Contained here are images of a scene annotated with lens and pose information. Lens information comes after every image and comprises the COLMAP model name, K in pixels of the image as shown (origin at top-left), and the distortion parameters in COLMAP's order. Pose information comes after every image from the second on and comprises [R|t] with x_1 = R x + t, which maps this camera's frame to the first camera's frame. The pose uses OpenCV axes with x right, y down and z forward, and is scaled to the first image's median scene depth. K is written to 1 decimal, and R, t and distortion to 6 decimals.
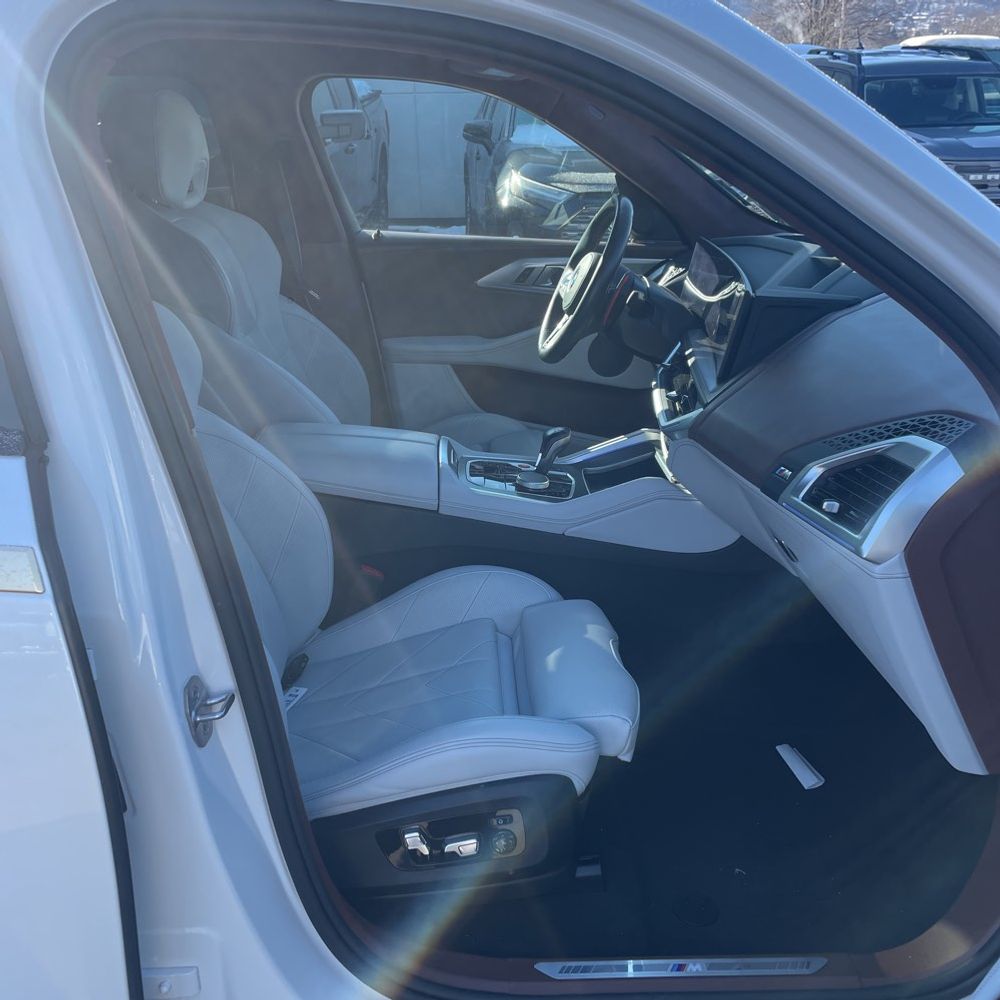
lens RADIAL K [[1004.3, 0, 496.6], [0, 1004.3, 497.5], [0, 0, 1]] dist [0.096284, -0.125062]
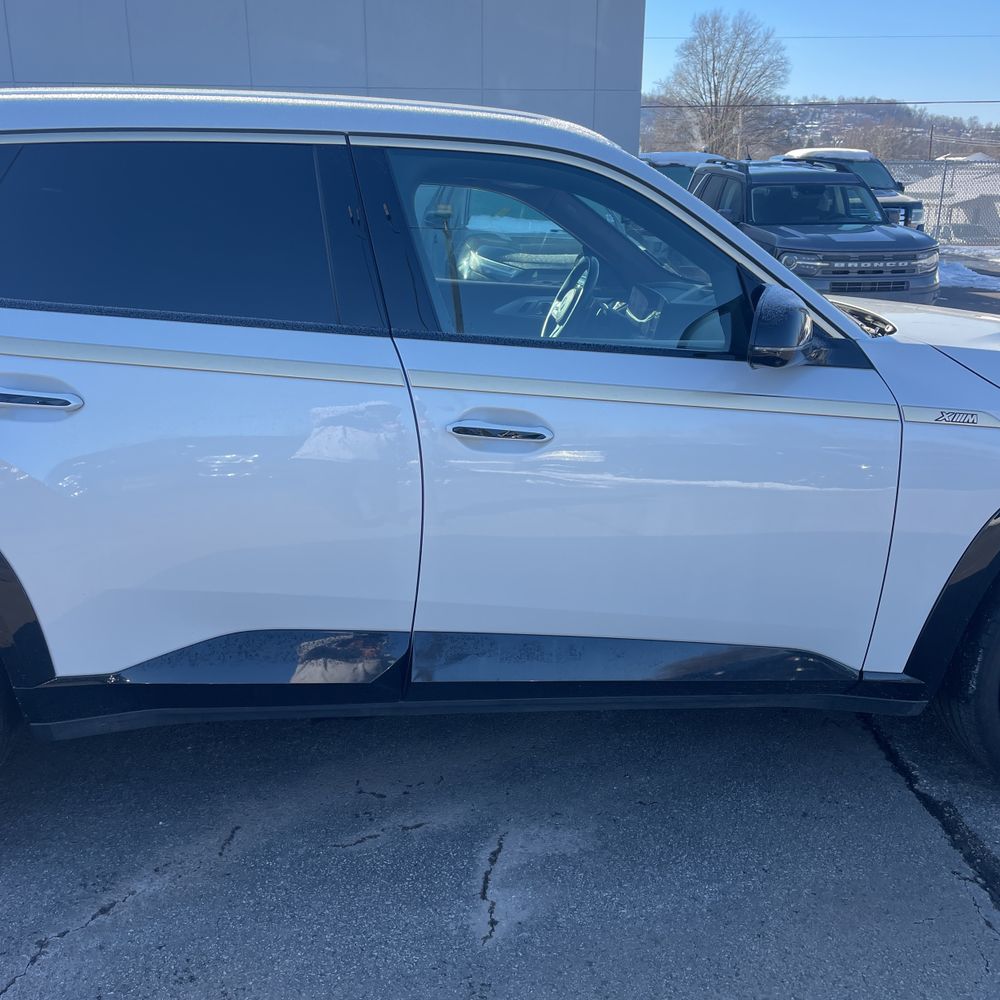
lens RADIAL K [[1004.3, 0, 496.6], [0, 1004.3, 497.5], [0, 0, 1]] dist [0.096284, -0.125062]
pose [[0.996773, -0.000554, 0.080276, -0.045495], [0.006988, 0.996779, -0.079895, 0.064094], [-0.079973, 0.080198, 0.993566, -0.171163]]
